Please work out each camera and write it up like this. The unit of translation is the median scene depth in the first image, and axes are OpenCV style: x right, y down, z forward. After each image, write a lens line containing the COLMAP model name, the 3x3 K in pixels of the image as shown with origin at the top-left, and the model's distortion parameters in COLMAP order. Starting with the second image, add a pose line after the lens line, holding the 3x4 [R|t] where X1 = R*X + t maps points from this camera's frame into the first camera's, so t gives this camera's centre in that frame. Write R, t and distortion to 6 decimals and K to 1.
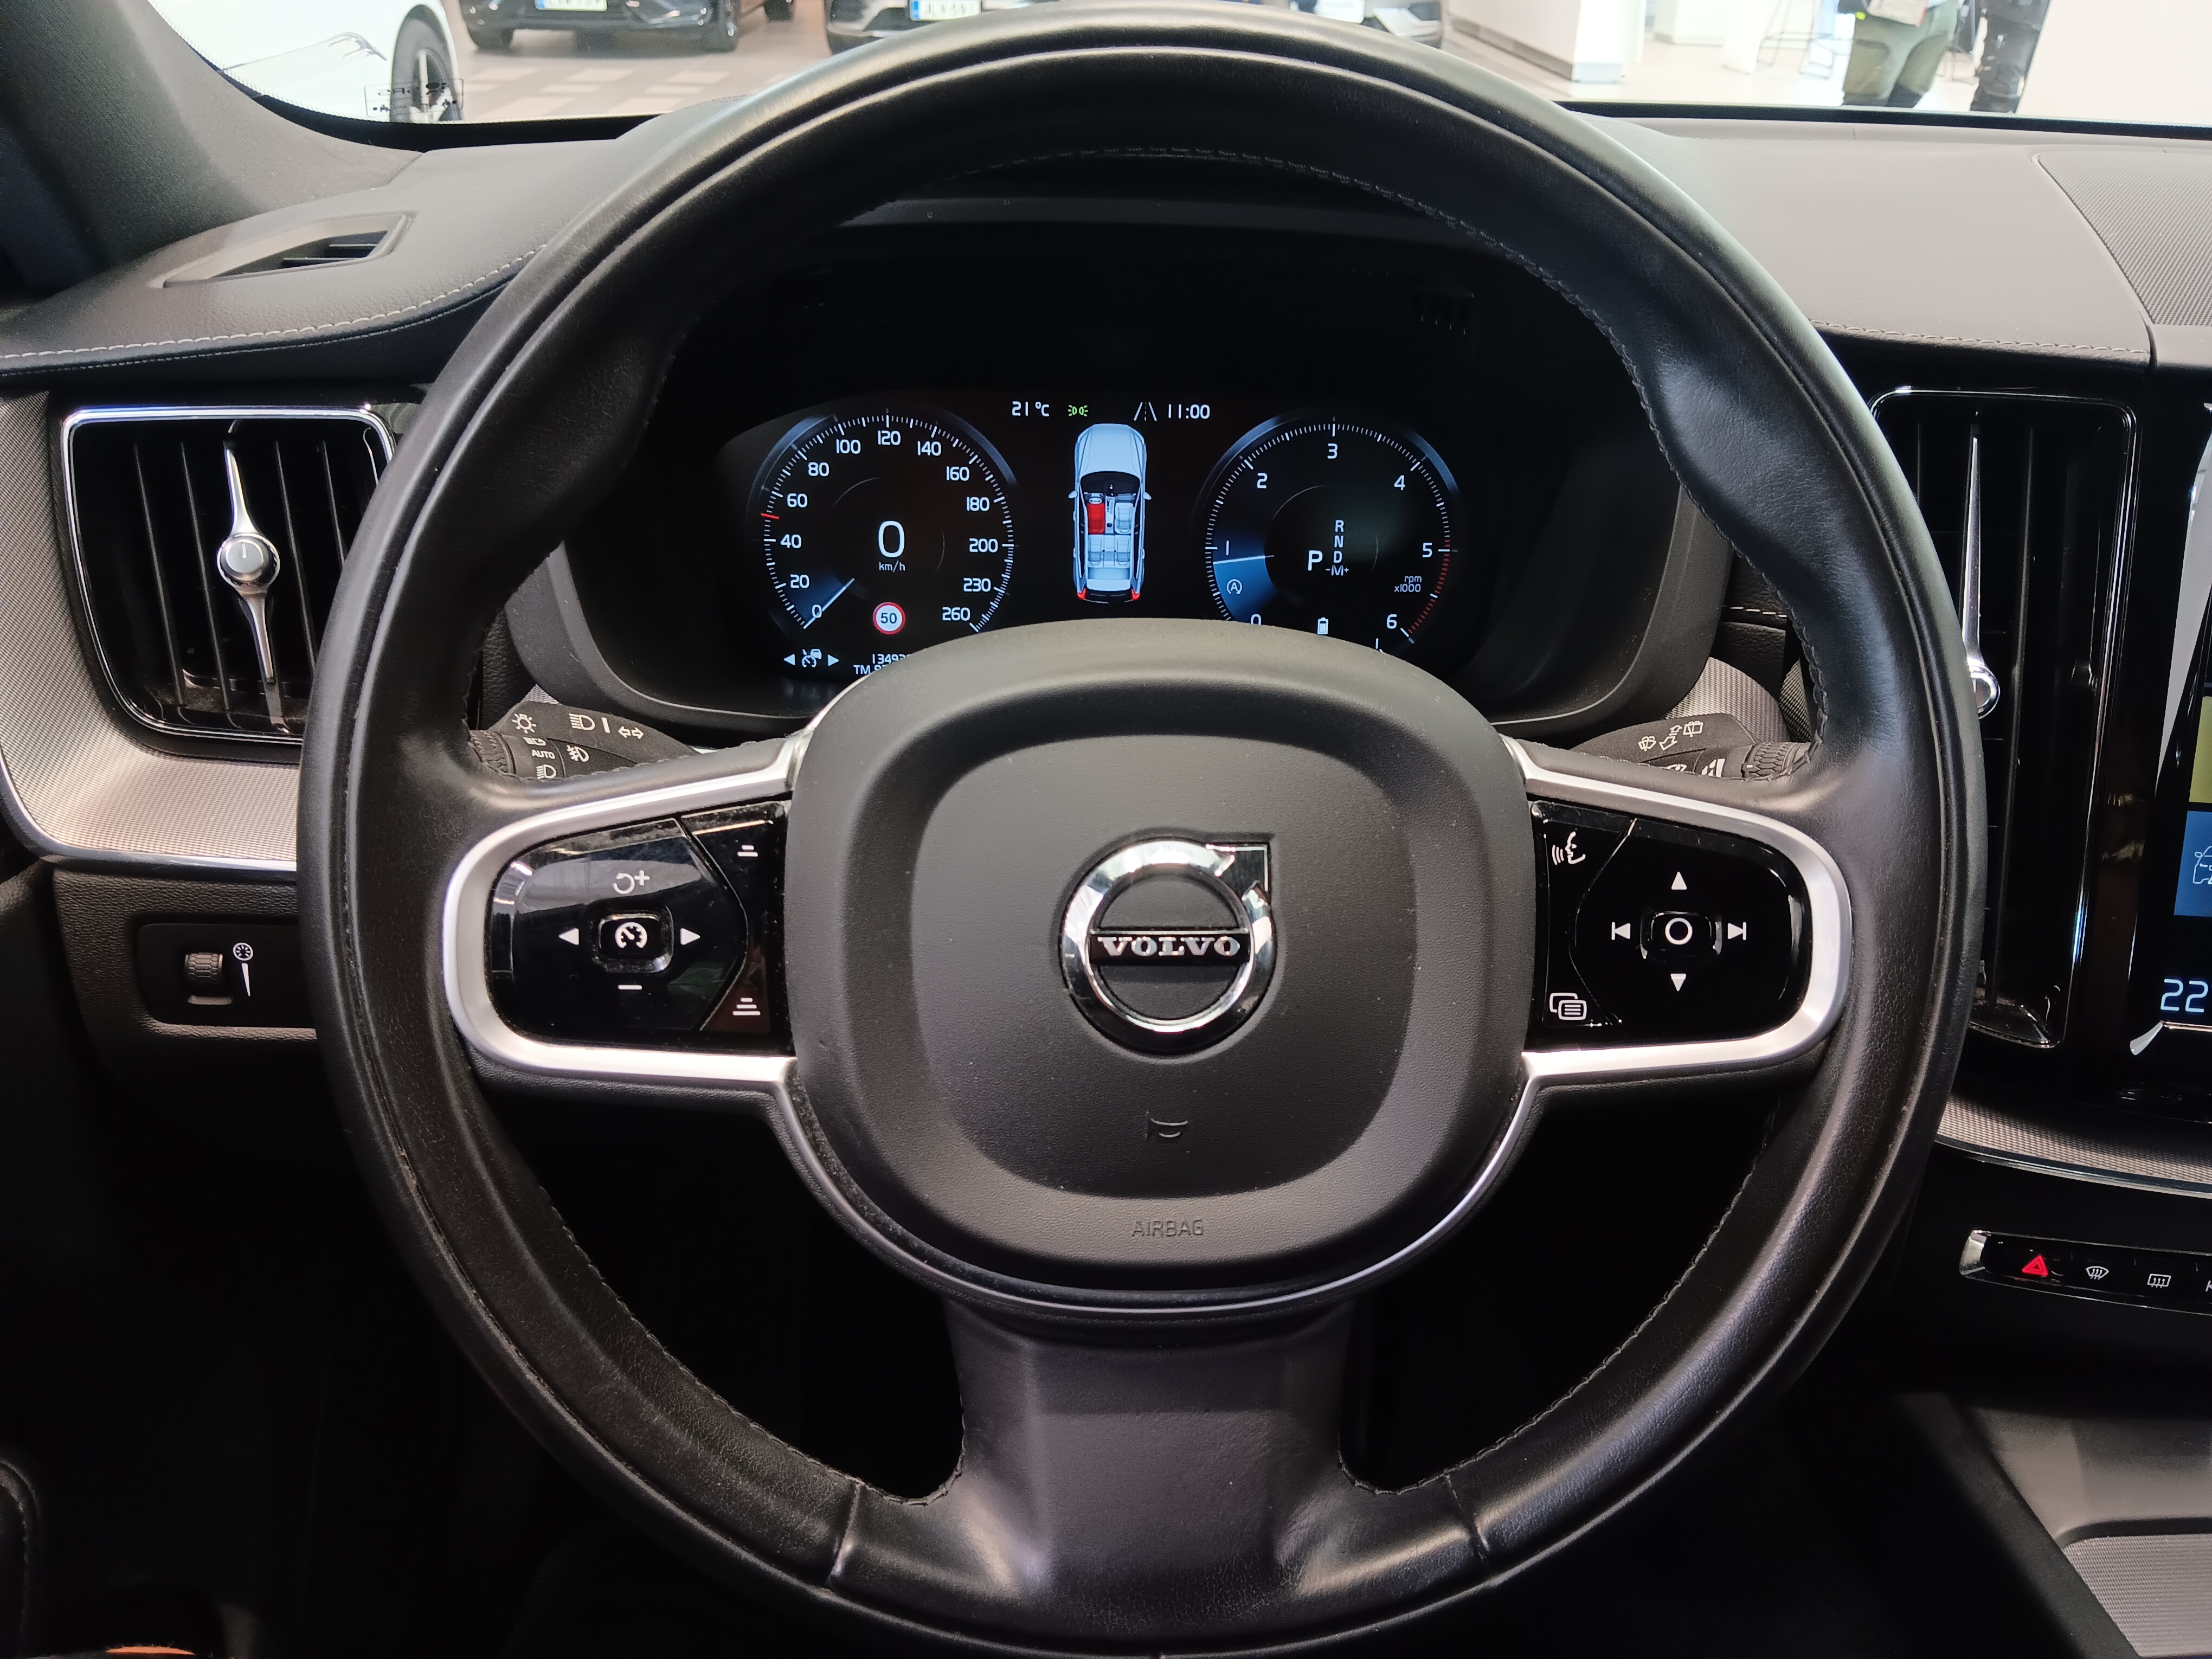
lens RADIAL K [[1670.0, 0, 1147.2], [0, 1670.0, 897.4], [0, 0, 1]] dist [-0.000181, -0.062223]
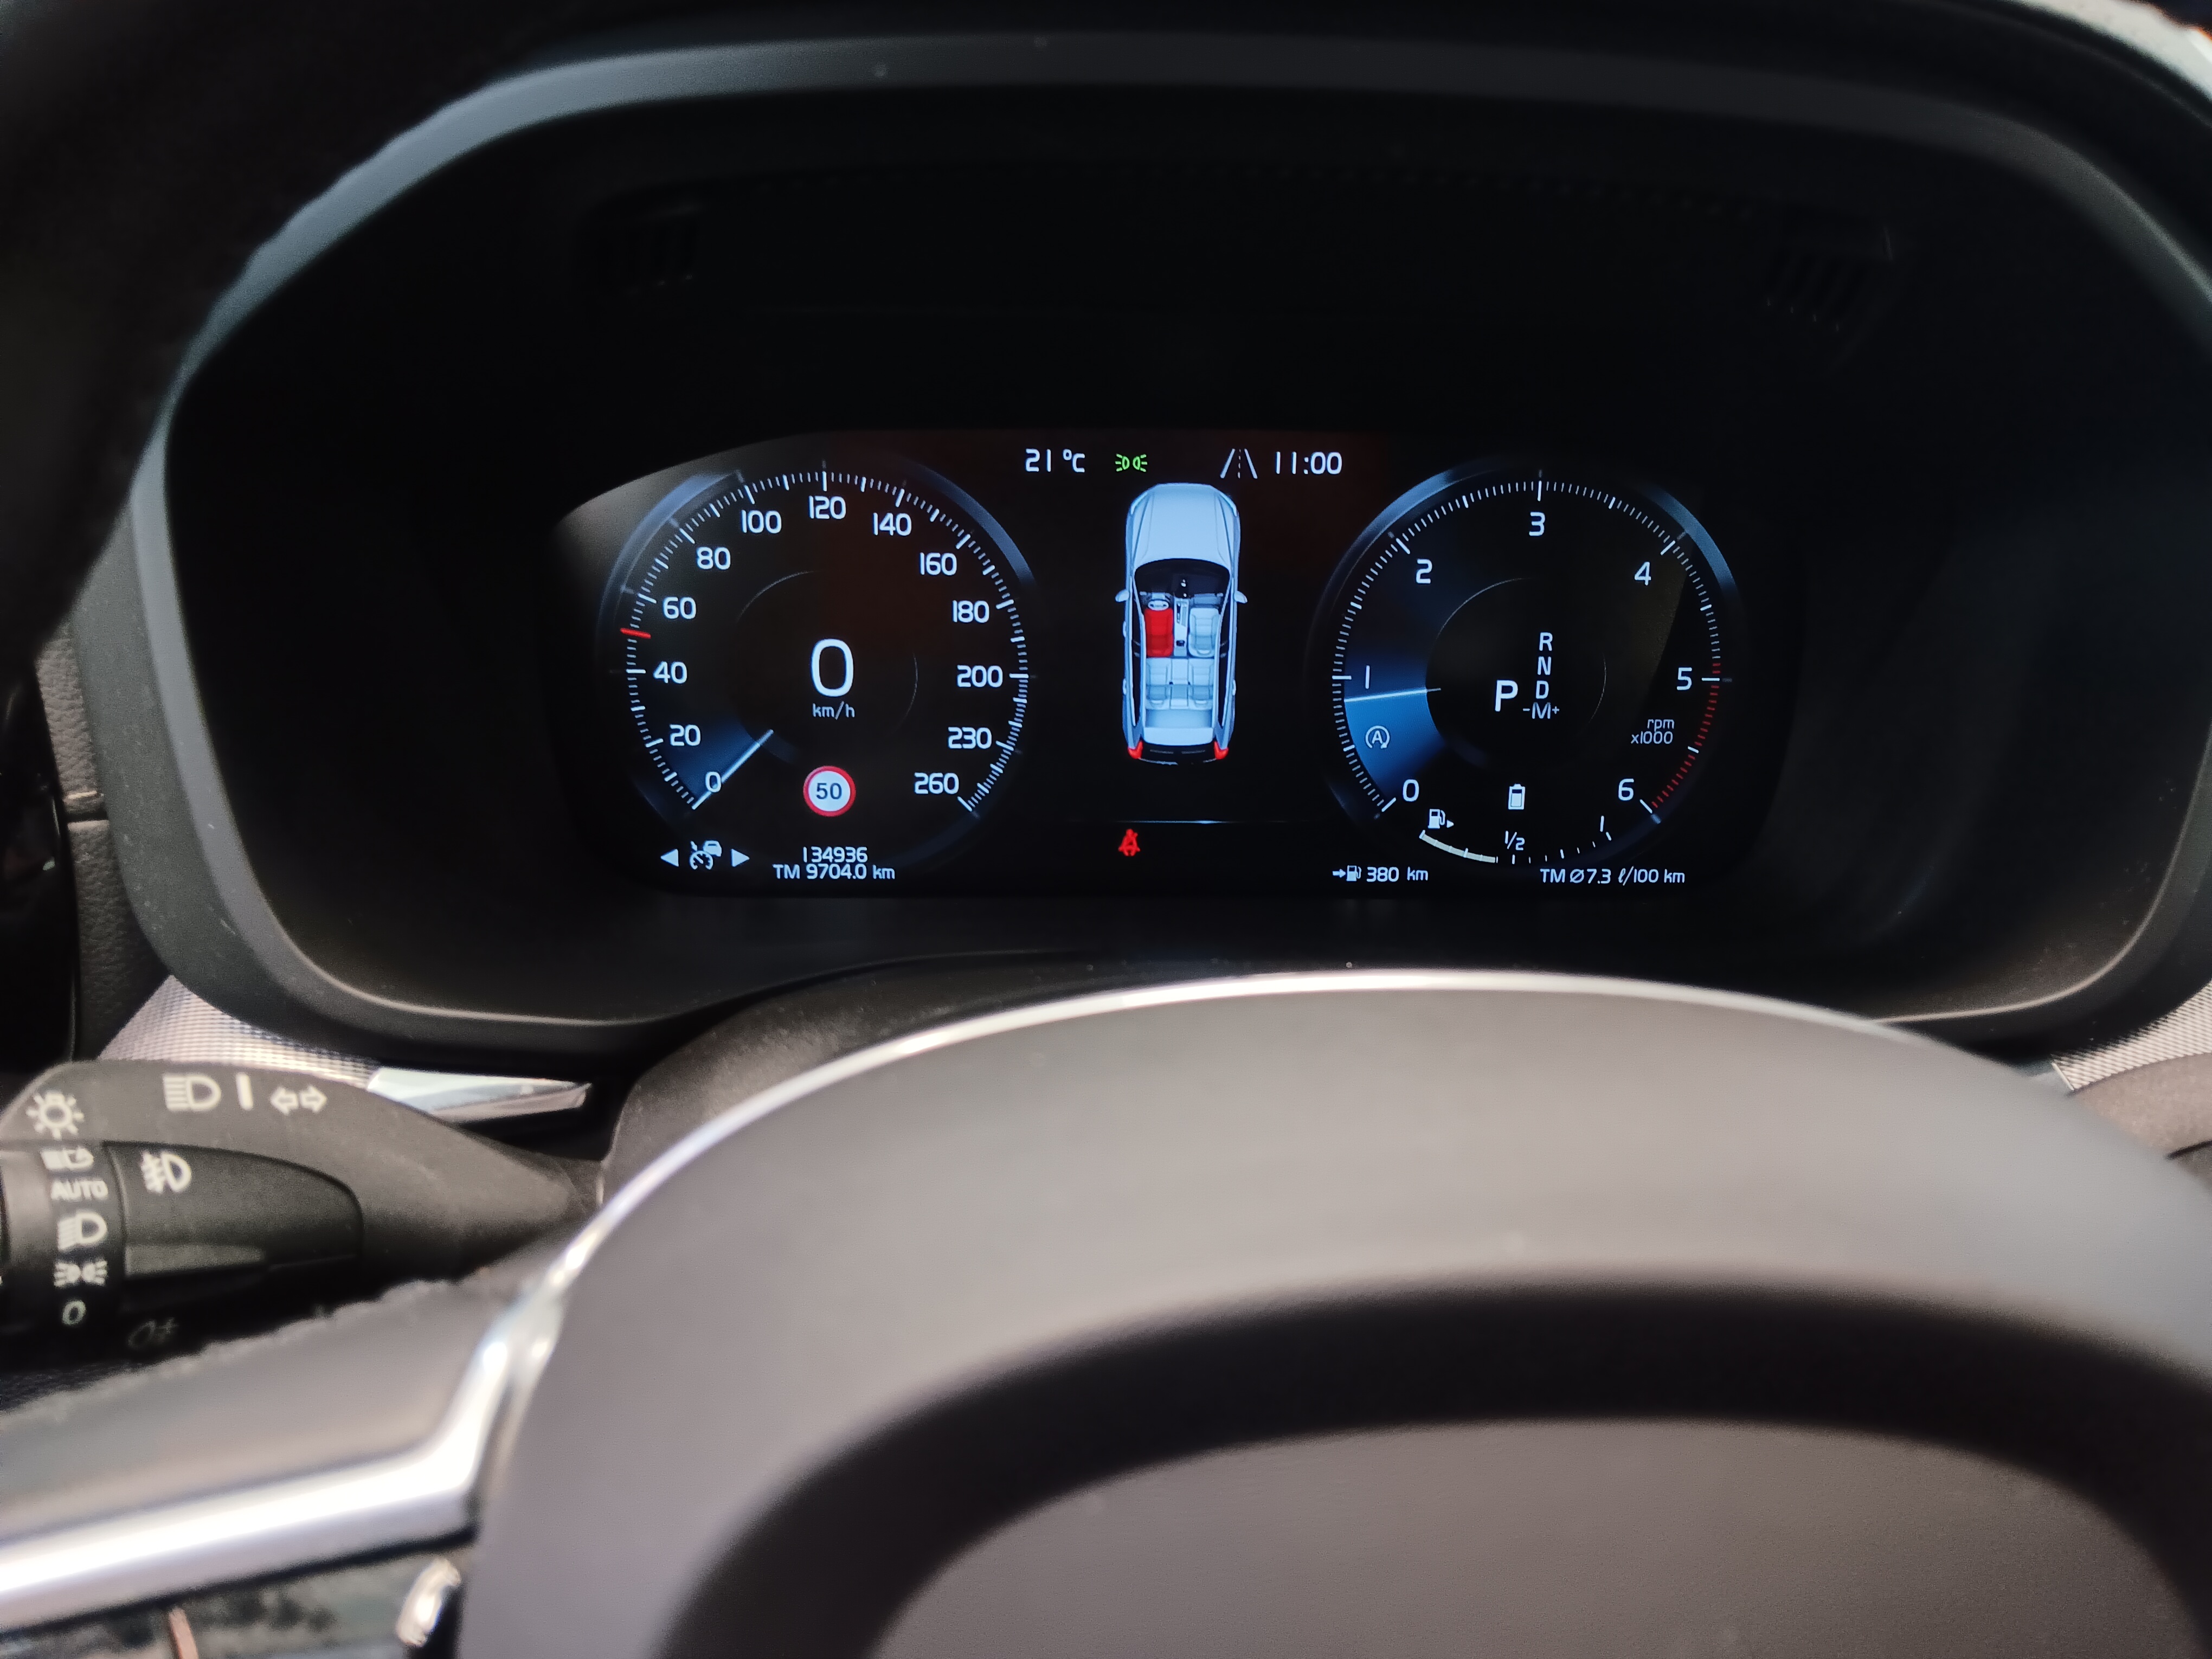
lens RADIAL K [[1670.0, 0, 1138.0], [0, 1670.0, 859.5], [0, 0, 1]] dist [-0.000181, -0.062223]
pose [[0.999973, -0.006010, 0.004193, -0.041924], [0.006176, 0.999153, -0.040691, -0.116759], [-0.003945, 0.040715, 0.999163, 0.378497]]
